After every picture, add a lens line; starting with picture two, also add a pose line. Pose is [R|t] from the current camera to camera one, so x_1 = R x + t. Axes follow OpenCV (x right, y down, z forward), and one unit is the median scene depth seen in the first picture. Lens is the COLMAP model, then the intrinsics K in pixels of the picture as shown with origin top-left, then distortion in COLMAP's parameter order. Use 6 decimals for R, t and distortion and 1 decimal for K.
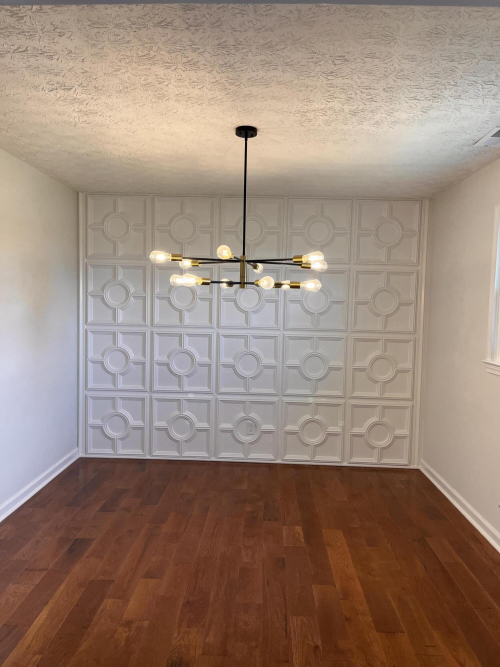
lens RADIAL K [[505.6, 0, 253.3], [0, 505.6, 339.1], [0, 0, 1]] dist [0.059705, -0.079221]
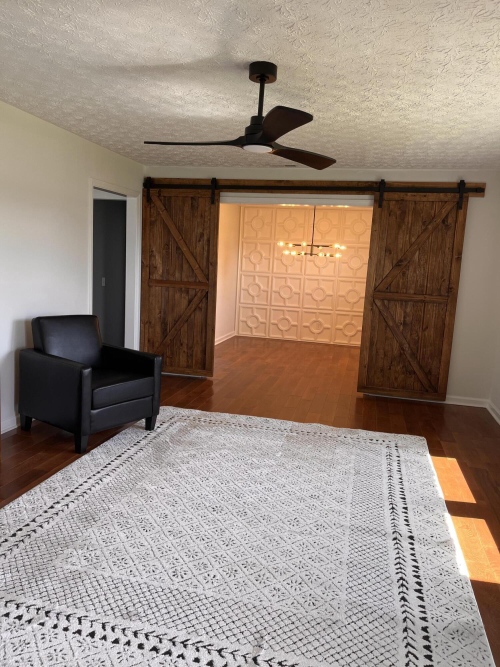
lens RADIAL K [[505.6, 0, 252.2], [0, 505.6, 336.0], [0, 0, 1]] dist [0.059705, -0.079221]
pose [[0.978708, 0.058962, -0.196606, 0.135472], [-0.045859, 0.996454, 0.070550, 0.087107], [0.200069, -0.060032, 0.977941, -1.021113]]
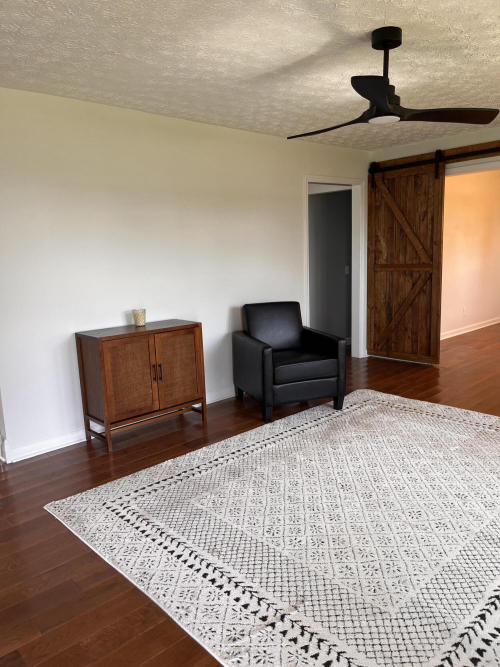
lens RADIAL K [[505.6, 0, 255.0], [0, 505.6, 340.4], [0, 0, 1]] dist [0.059705, -0.079221]
pose [[0.700441, 0.080915, -0.709109, 0.446477], [0.001950, 0.993332, 0.115273, 0.089253], [0.713708, -0.082125, 0.695612, -0.900030]]
